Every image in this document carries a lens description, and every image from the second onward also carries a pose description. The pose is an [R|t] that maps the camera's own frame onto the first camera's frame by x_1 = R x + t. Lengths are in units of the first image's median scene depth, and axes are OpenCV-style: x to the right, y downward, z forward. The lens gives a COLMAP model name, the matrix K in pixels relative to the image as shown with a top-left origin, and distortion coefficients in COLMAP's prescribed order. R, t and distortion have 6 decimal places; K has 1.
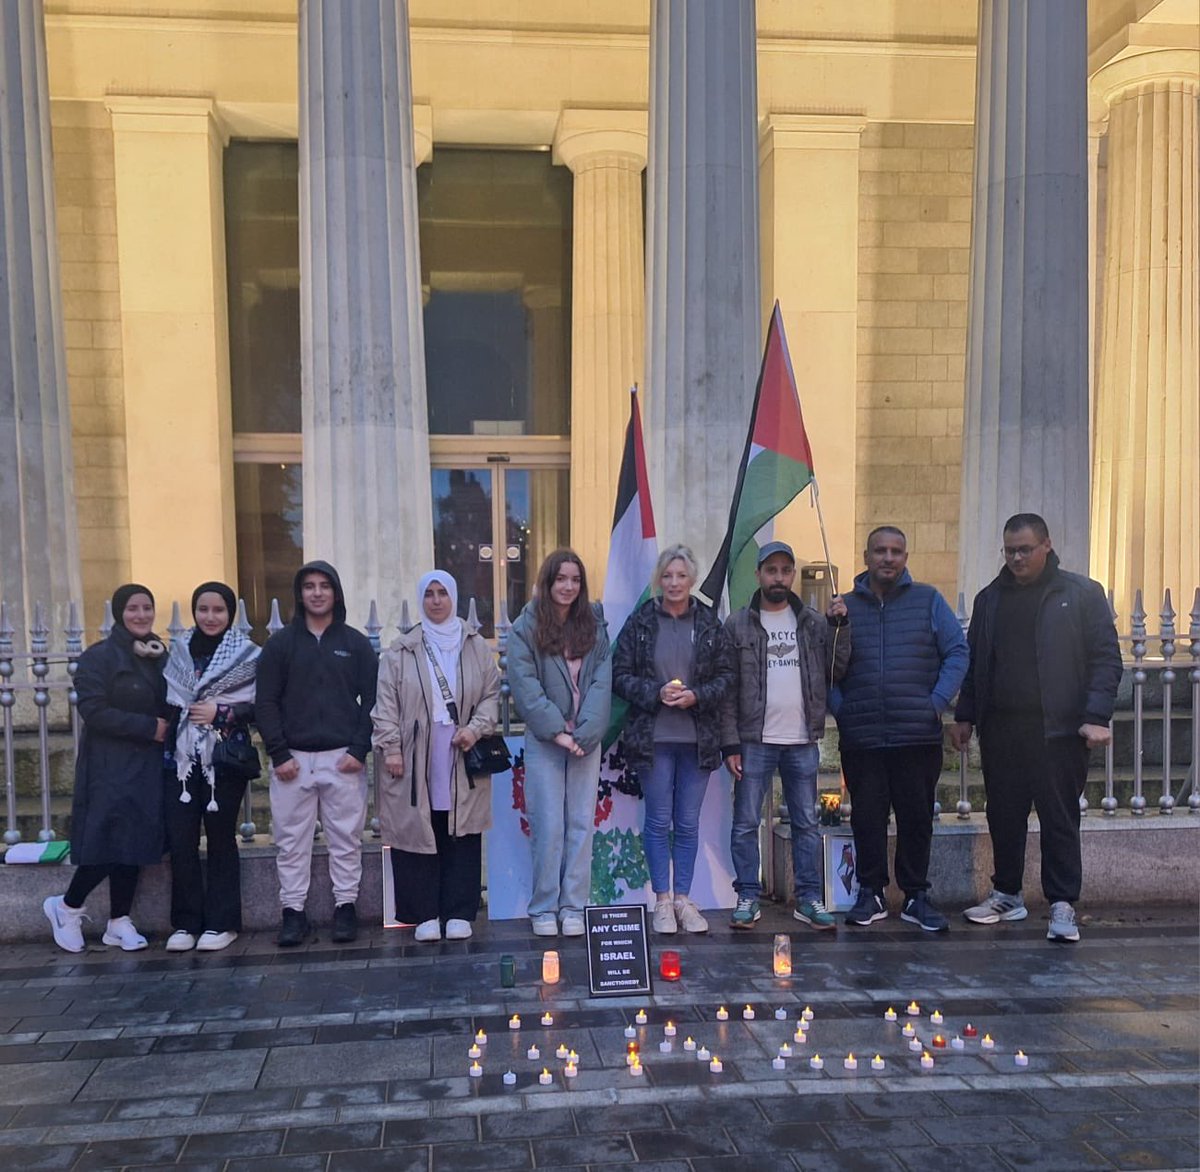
lens RADIAL K [[1336.2, 0, 574.9], [0, 1336.2, 699.3], [0, 0, 1]] dist [0.044774, 0.000000]
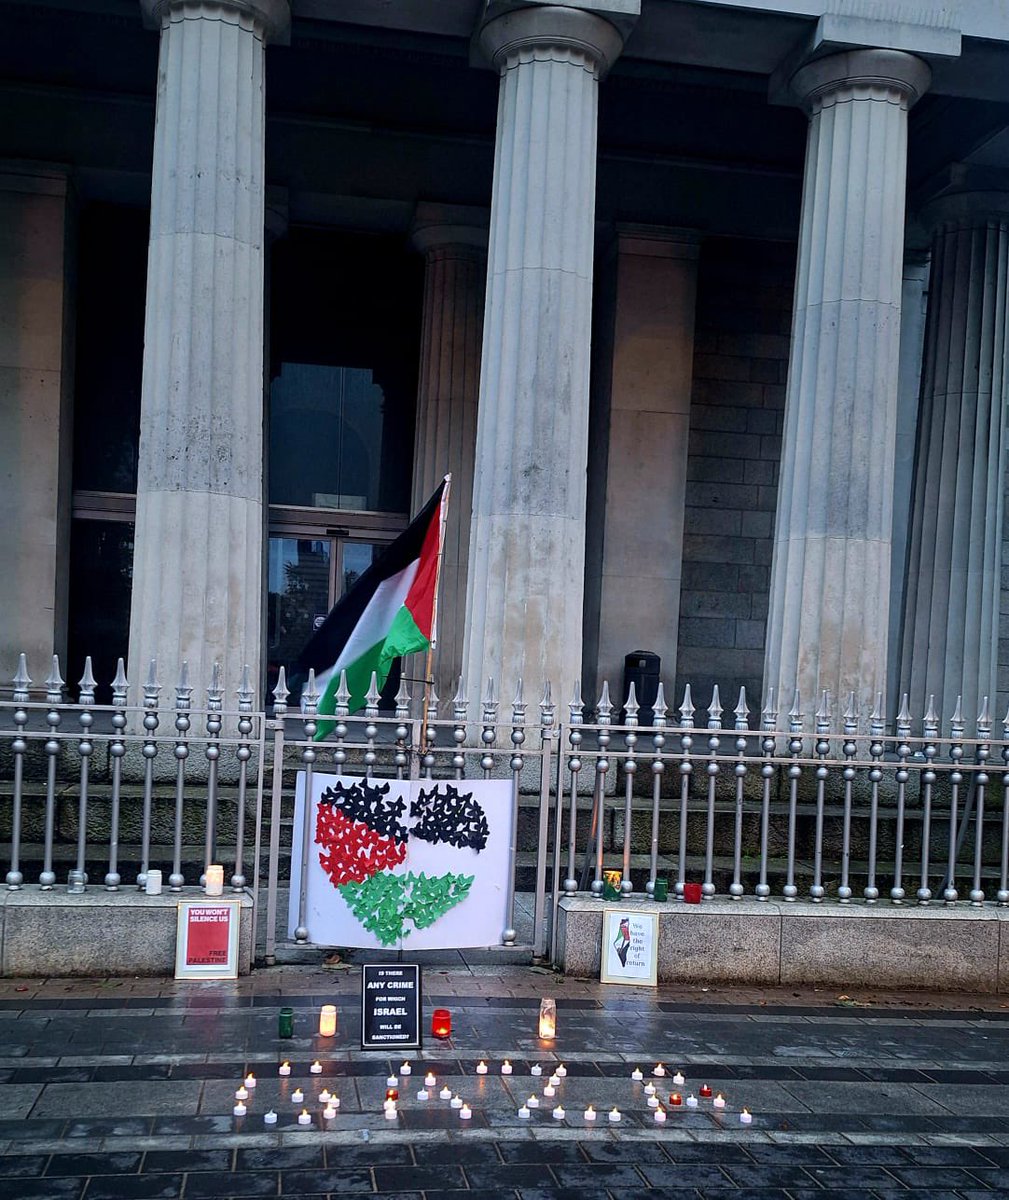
lens RADIAL K [[1337.6, 0, 494.7], [0, 1337.6, 727.3], [0, 0, 1]] dist [0.047206, 0.000000]
pose [[0.996643, 0.055803, 0.059913, 0.038353], [-0.053594, 0.997845, -0.037867, 0.003521], [-0.061897, 0.034529, 0.997485, -0.070203]]
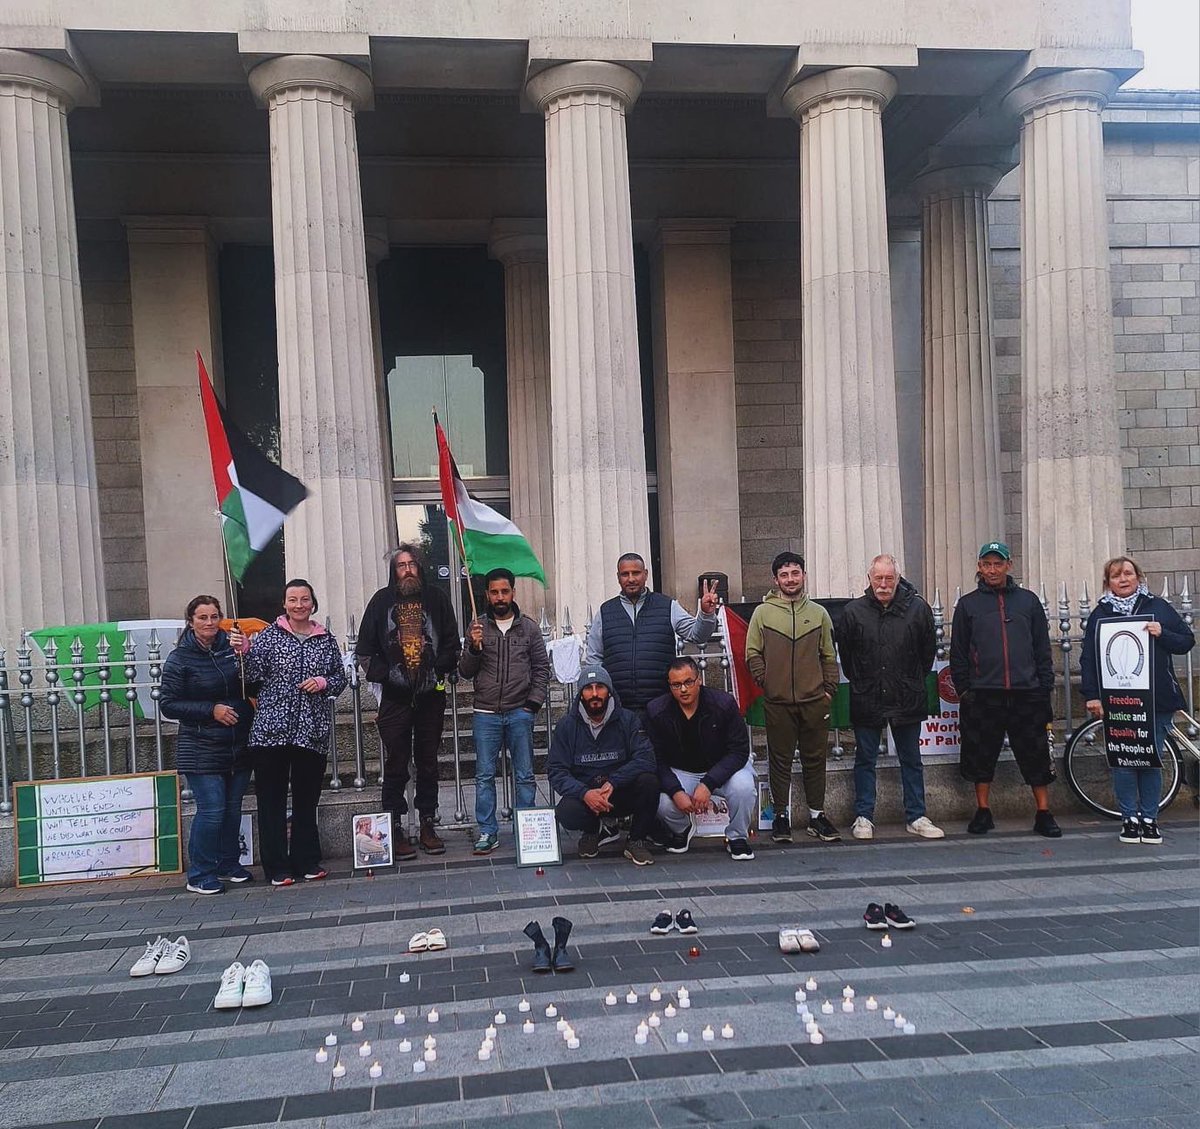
lens RADIAL K [[1159.1, 0, 580.6], [0, 1159.1, 647.0], [0, 0, 1]] dist [0.037773, 0.000000]
pose [[0.998890, -0.032650, 0.033950, 0.080143], [0.033942, 0.998694, -0.038187, 0.012379], [-0.032659, 0.039297, 0.998694, -0.226308]]
